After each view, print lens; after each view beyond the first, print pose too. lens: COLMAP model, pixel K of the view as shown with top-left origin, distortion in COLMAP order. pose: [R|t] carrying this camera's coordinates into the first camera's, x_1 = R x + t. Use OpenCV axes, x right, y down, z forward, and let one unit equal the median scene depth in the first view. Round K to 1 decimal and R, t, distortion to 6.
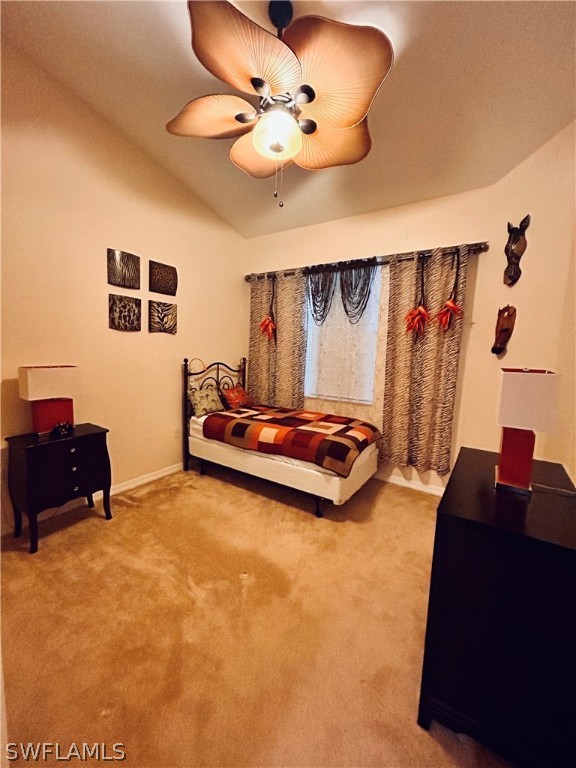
lens RADIAL K [[309.1, 0, 288.0], [0, 309.1, 384.0], [0, 0, 1]] dist [-0.000601, -0.000036]
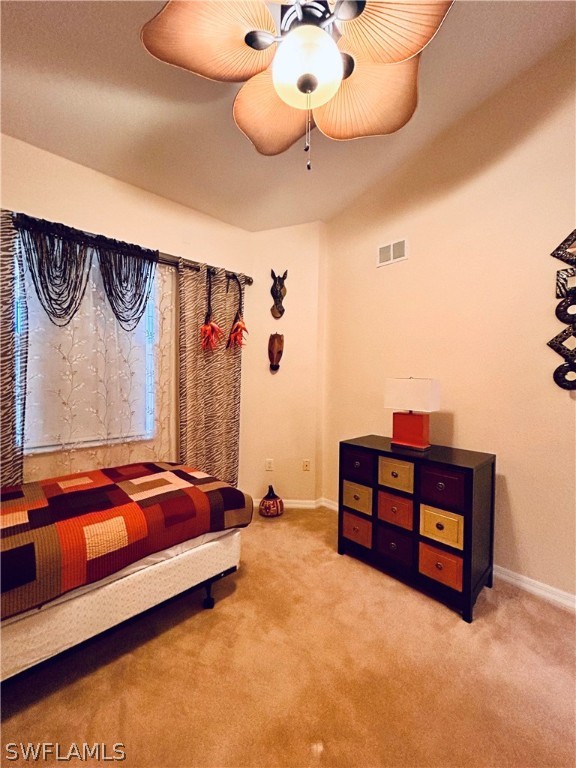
lens RADIAL K [[307.2, 0, 288.0], [0, 307.2, 384.0], [0, 0, 1]] dist [0.002574, 0.000291]
pose [[0.235130, -0.053110, 0.970512, -0.465270], [0.108380, 0.993712, 0.028122, -0.063195], [-0.965902, 0.098572, 0.239408, 0.570920]]
